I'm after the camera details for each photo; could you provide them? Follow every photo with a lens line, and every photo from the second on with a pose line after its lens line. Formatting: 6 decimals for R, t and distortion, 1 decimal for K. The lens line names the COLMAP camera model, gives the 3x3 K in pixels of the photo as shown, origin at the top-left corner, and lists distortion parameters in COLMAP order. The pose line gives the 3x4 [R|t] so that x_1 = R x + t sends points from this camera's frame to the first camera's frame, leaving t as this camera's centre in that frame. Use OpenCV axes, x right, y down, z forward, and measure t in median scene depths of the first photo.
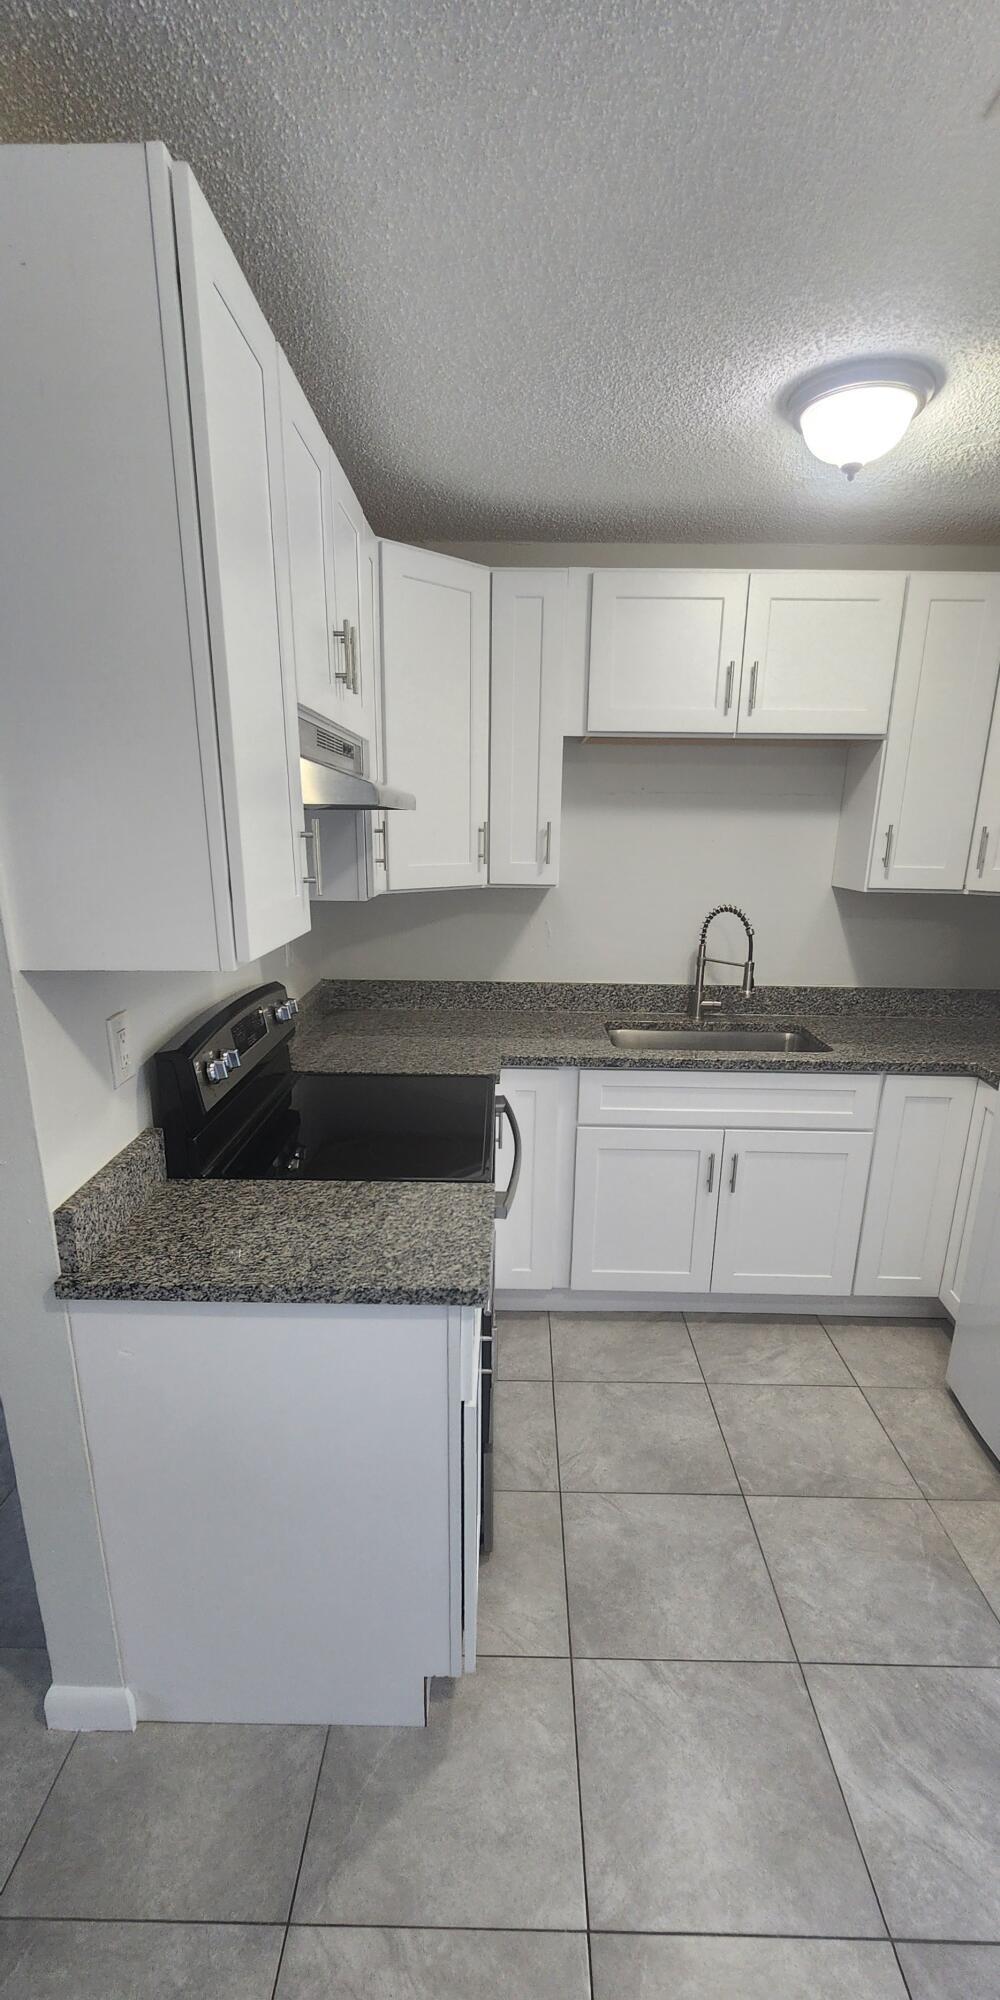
lens RADIAL K [[884.6, 0, 499.3], [0, 884.6, 1079.2], [0, 0, 1]] dist [-0.004574, 0.000028]
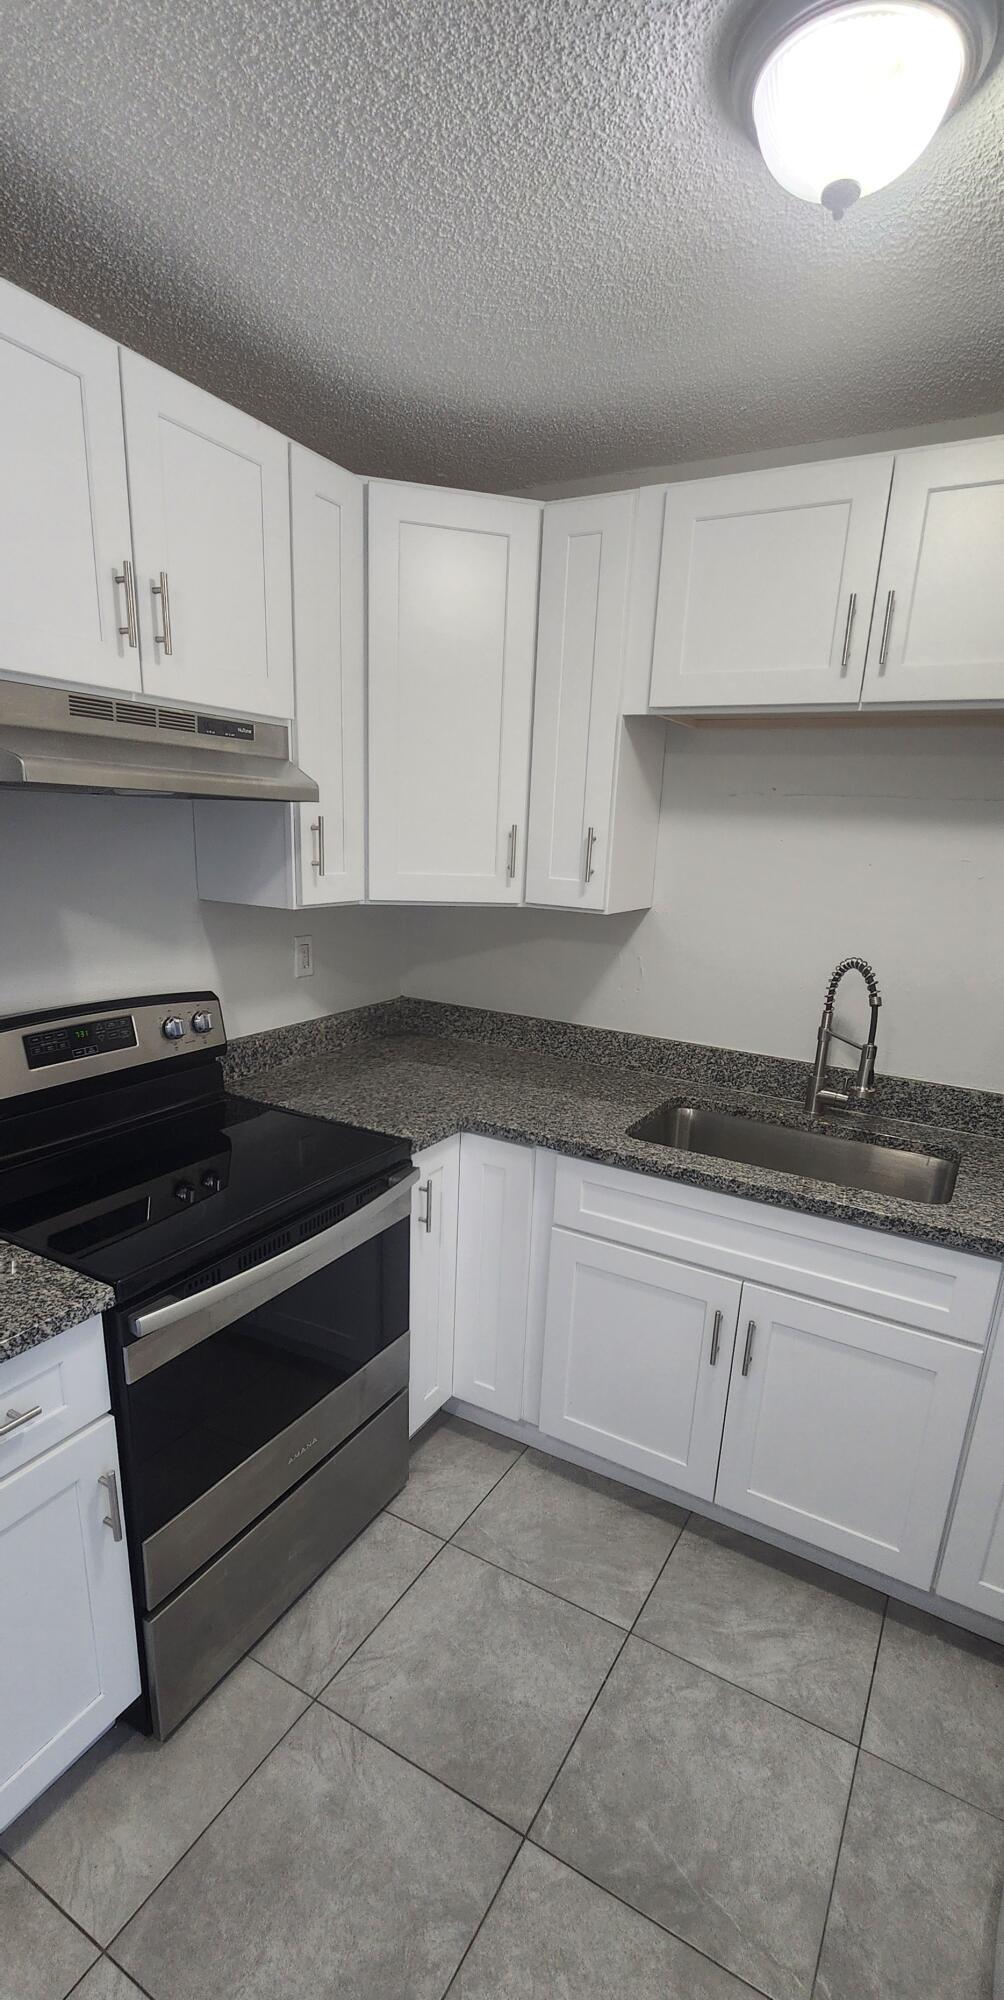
lens RADIAL K [[884.6, 0, 501.3], [0, 884.6, 1079.2], [0, 0, 1]] dist [-0.004574, 0.000028]
pose [[0.874649, 0.160533, -0.457404, 0.380699], [-0.167952, 0.985485, 0.024713, -0.083290], [0.454732, 0.055207, 0.888916, 0.300670]]
